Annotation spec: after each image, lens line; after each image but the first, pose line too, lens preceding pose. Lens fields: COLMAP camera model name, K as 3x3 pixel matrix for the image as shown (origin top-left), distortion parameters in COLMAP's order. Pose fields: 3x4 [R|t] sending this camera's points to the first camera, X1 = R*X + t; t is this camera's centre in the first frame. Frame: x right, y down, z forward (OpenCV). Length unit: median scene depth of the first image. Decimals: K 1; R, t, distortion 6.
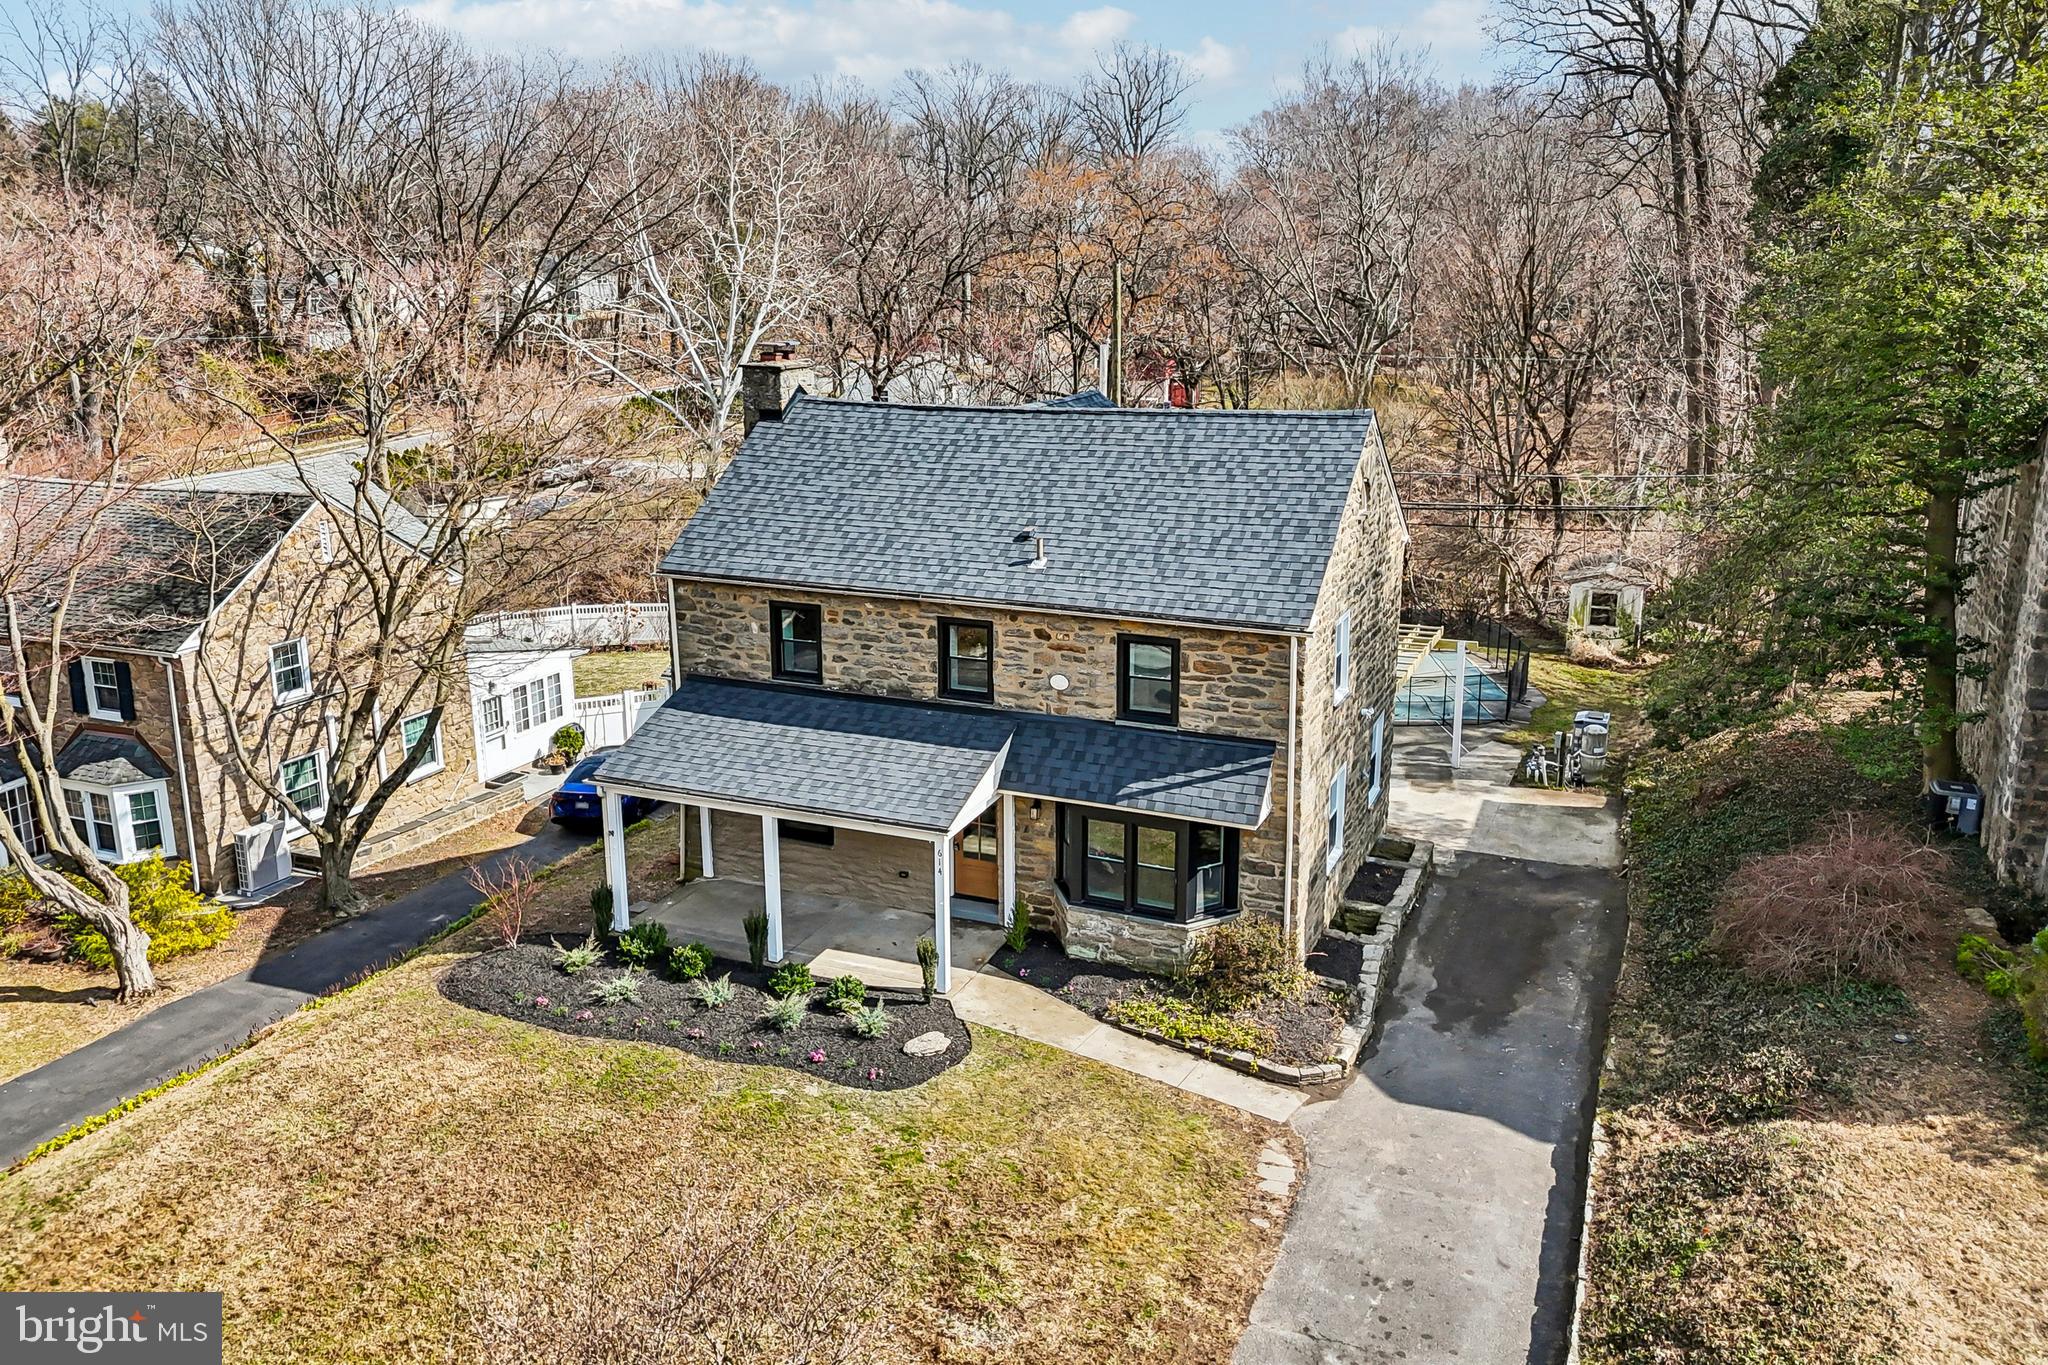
lens RADIAL K [[1536.1, 0, 1024.6], [0, 1536.1, 633.3], [0, 0, 1]] dist [0.052138, -0.049797]
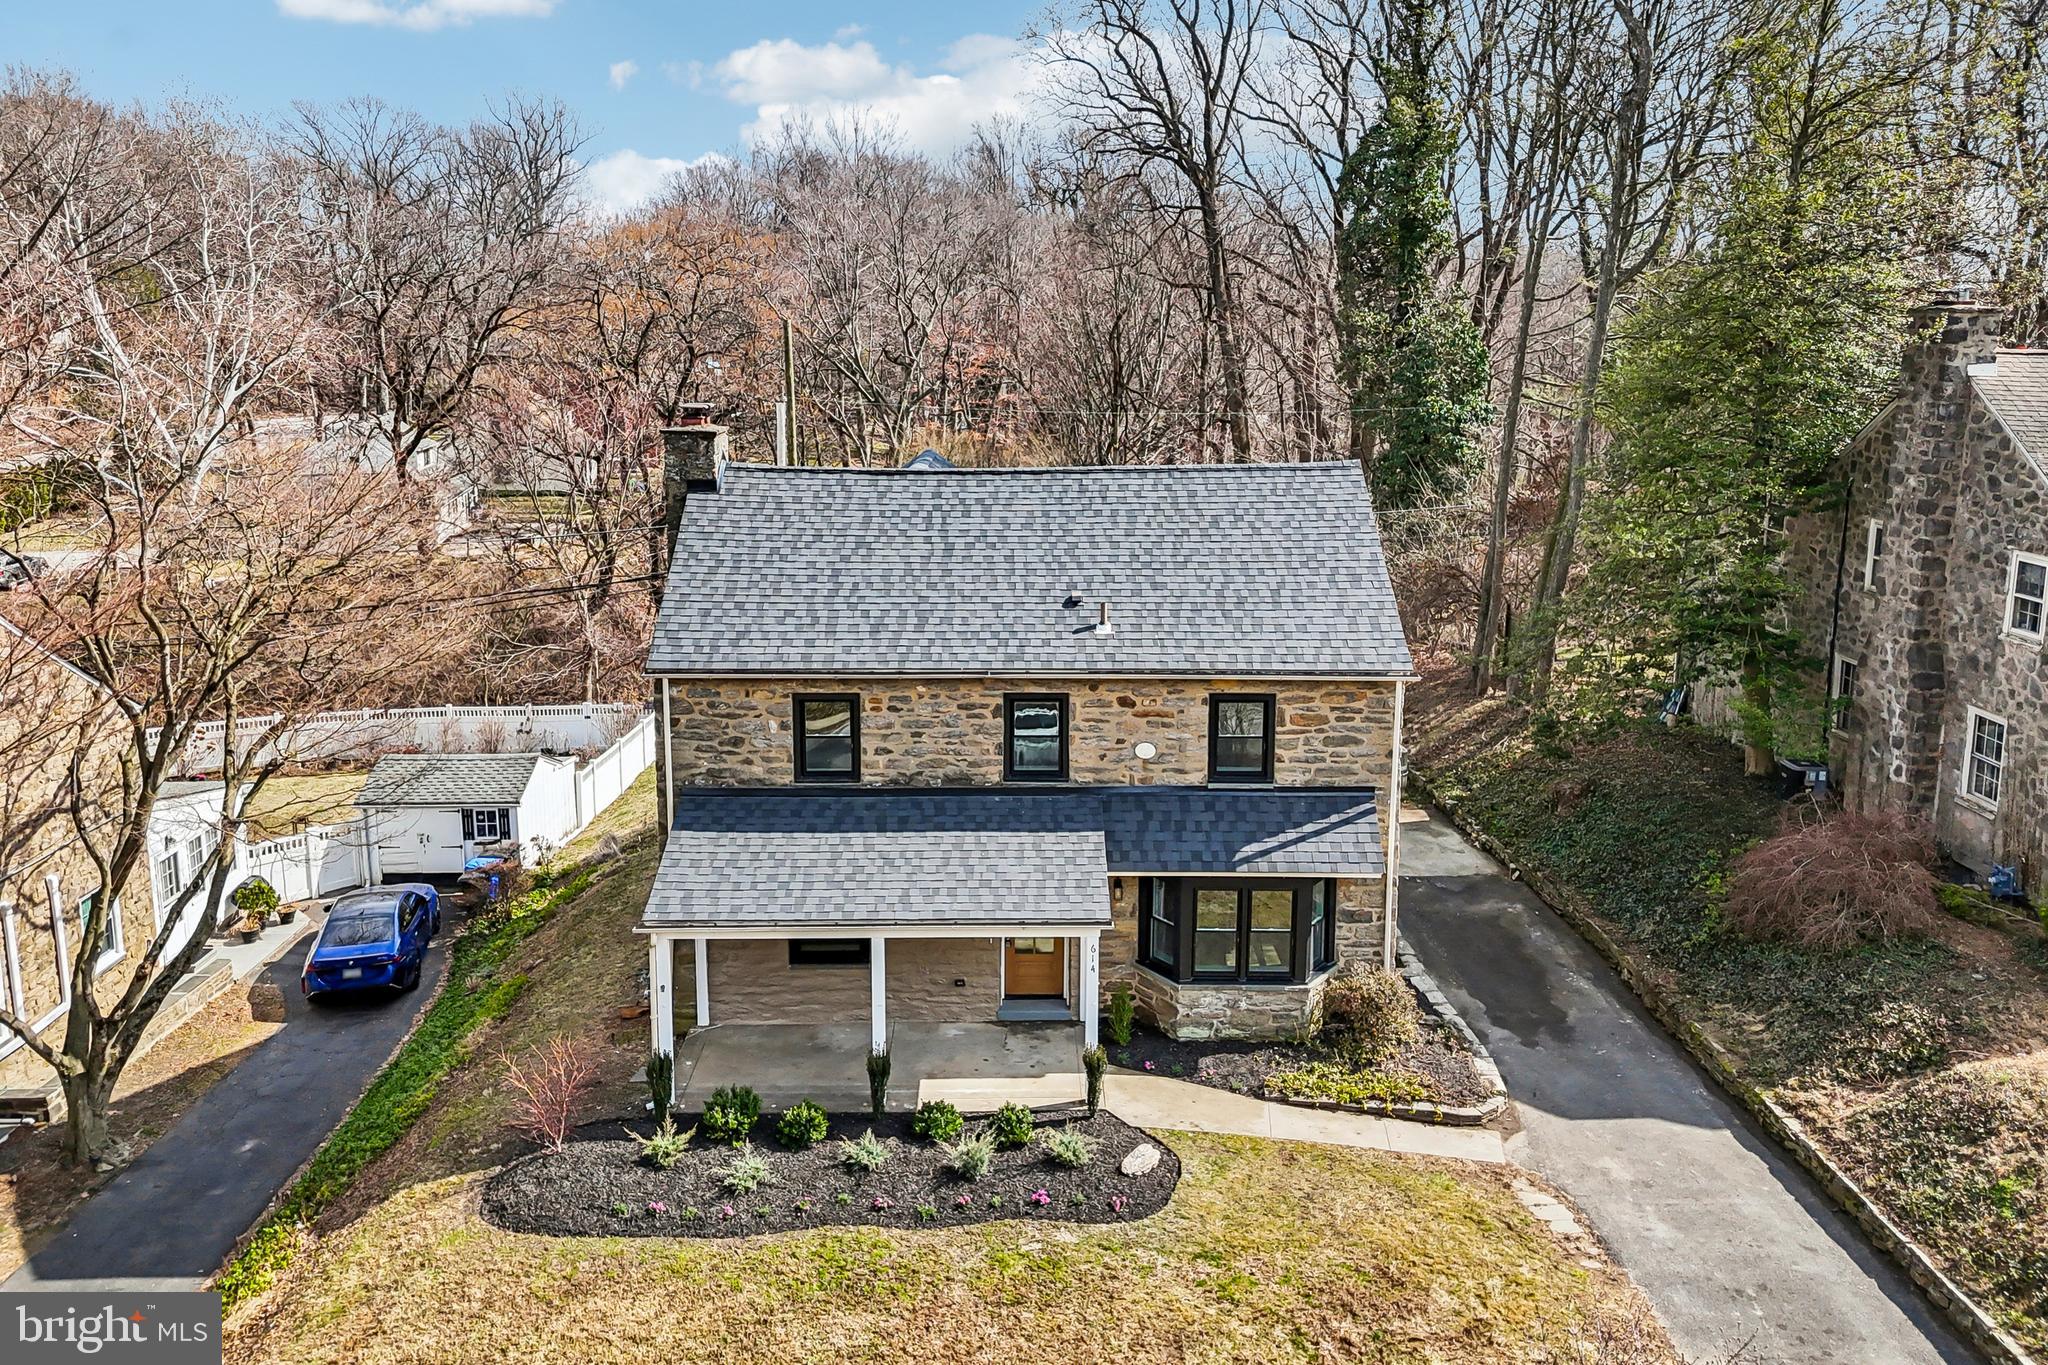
lens RADIAL K [[1572.9, 0, 1027.4], [0, 1572.9, 561.1], [0, 0, 1]] dist [0.031529, -0.012151]
pose [[0.914604, -0.054405, 0.400673, -0.430580], [0.087330, 0.994098, -0.064362, -0.028900], [-0.394807, 0.093856, 0.913958, 0.121358]]
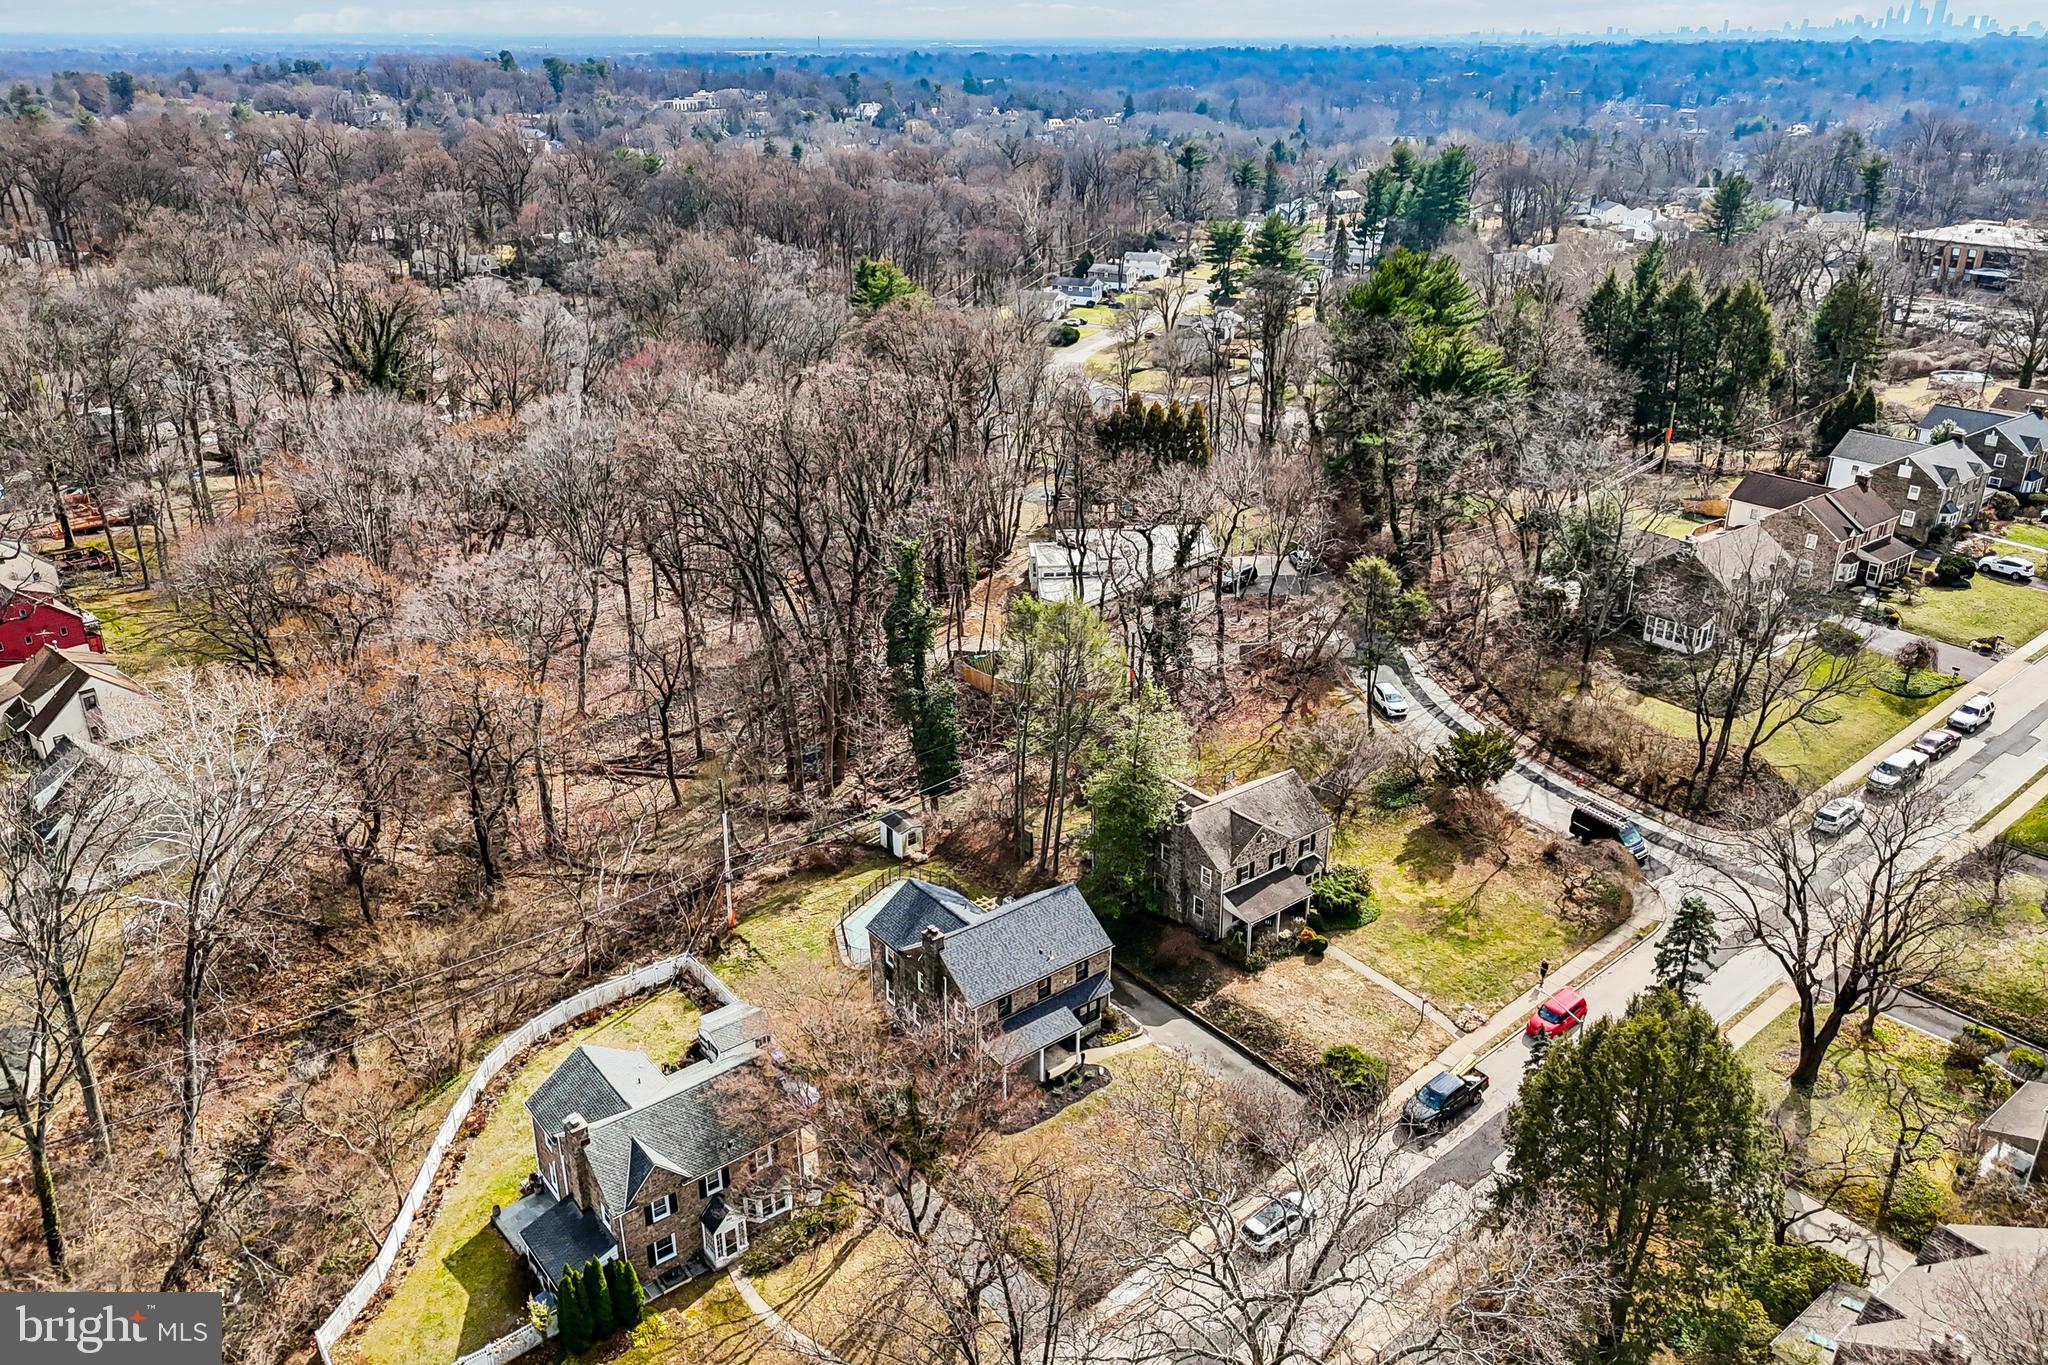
lens RADIAL K [[1504.7, 0, 1018.0], [0, 1504.7, 685.3], [0, 0, 1]] dist [0.066622, -0.057158]
pose [[0.487041, -0.345130, 0.802295, -2.982923], [0.208639, 0.937990, 0.276847, -1.844354], [-0.848093, 0.032554, 0.528847, -1.043333]]
